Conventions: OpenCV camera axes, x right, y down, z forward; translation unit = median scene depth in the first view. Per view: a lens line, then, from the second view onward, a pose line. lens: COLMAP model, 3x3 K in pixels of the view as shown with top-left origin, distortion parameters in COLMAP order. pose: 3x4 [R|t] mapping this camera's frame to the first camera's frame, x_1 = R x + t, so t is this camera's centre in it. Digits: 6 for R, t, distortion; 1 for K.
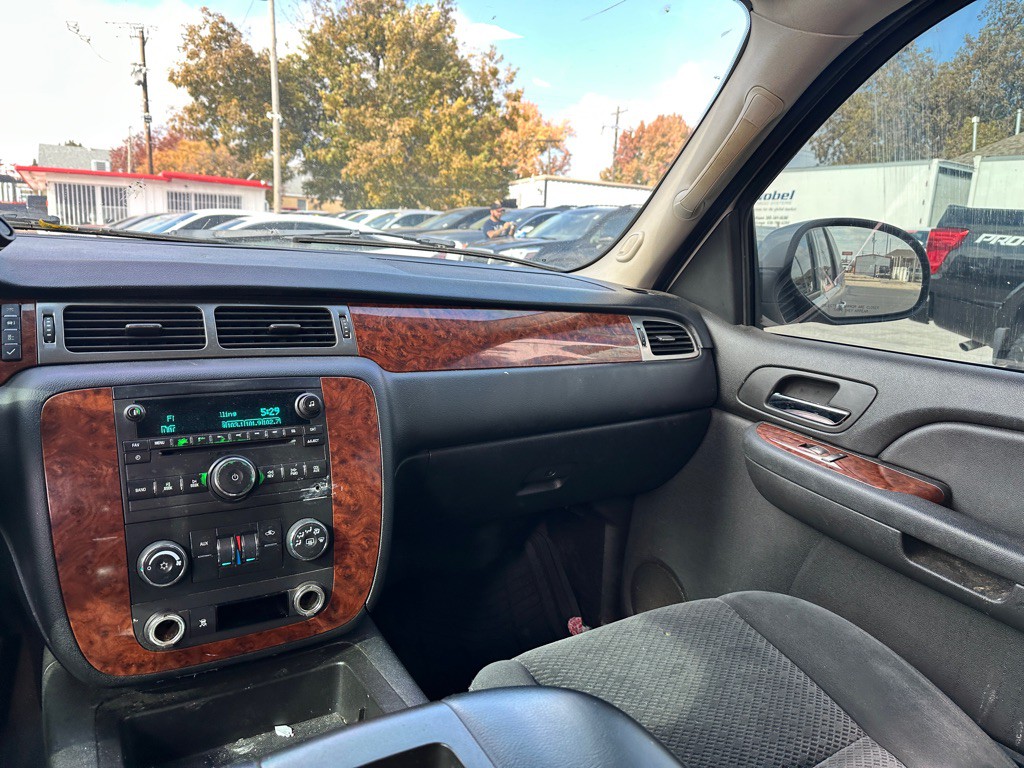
lens RADIAL K [[742.5, 0, 512.0], [0, 742.5, 384.0], [0, 0, 1]] dist [-0.001147, -0.003238]
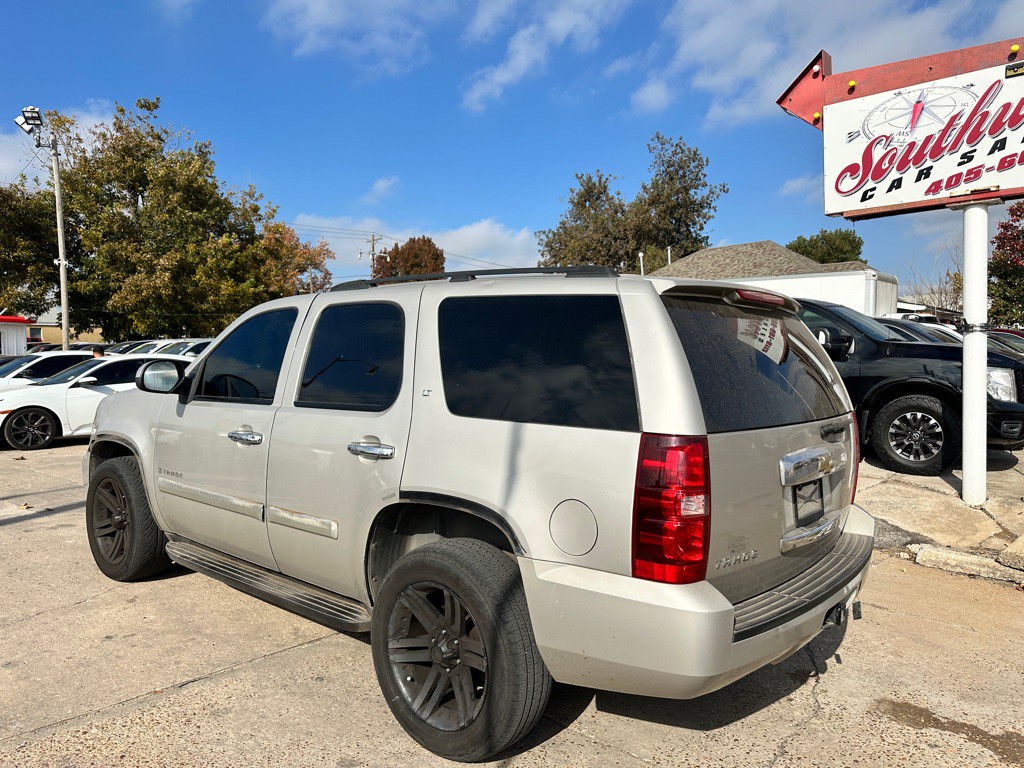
lens RADIAL K [[733.3, 0, 529.8], [0, 733.3, 385.1], [0, 0, 1]] dist [0.010686, -0.008938]
pose [[0.942765, -0.064717, 0.327117, -0.013739], [0.110669, 0.986109, -0.123861, 0.015467], [-0.314557, 0.152974, 0.936831, -0.104828]]
